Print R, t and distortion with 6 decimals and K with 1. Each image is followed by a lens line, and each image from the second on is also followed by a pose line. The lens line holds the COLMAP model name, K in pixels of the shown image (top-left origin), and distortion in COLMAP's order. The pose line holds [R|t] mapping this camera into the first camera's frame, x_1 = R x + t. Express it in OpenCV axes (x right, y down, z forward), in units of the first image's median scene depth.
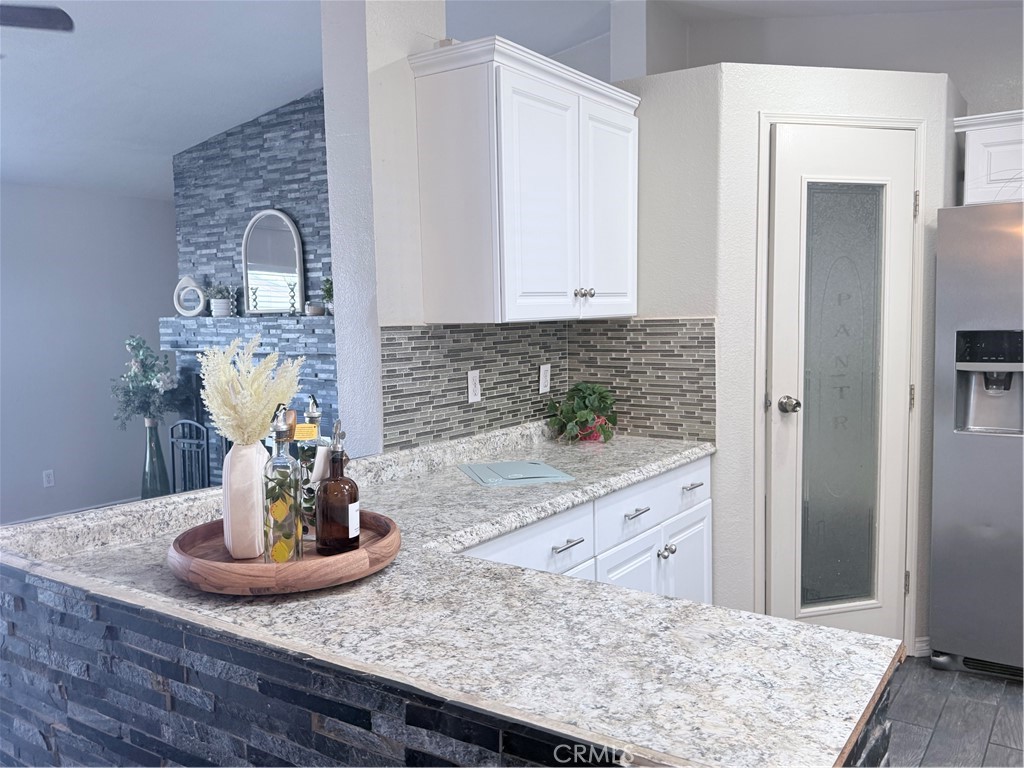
lens RADIAL K [[843.7, 0, 512.0], [0, 843.7, 384.0], [0, 0, 1]] dist [0.108819, -0.192484]
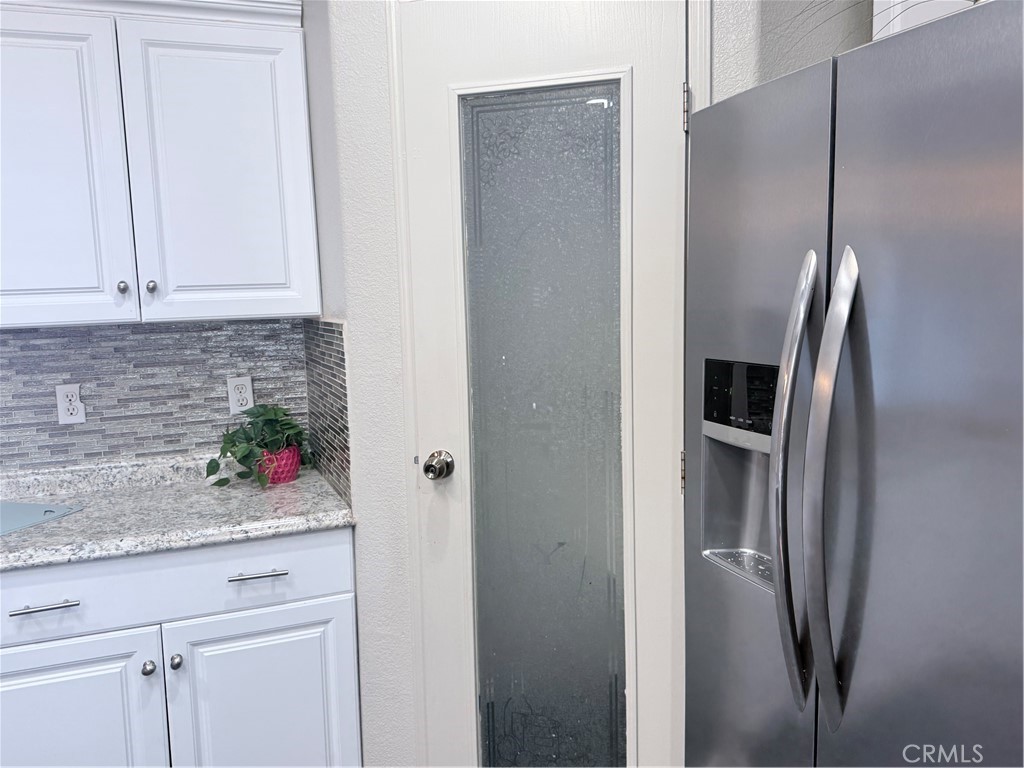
lens RADIAL K [[838.6, 0, 511.9], [0, 838.6, 393.3], [0, 0, 1]] dist [0.072953, -0.106140]
pose [[0.833626, 0.063983, -0.548611, 0.707617], [-0.035851, 0.997441, 0.061853, -0.068466], [0.551165, -0.031894, 0.833787, 0.529977]]
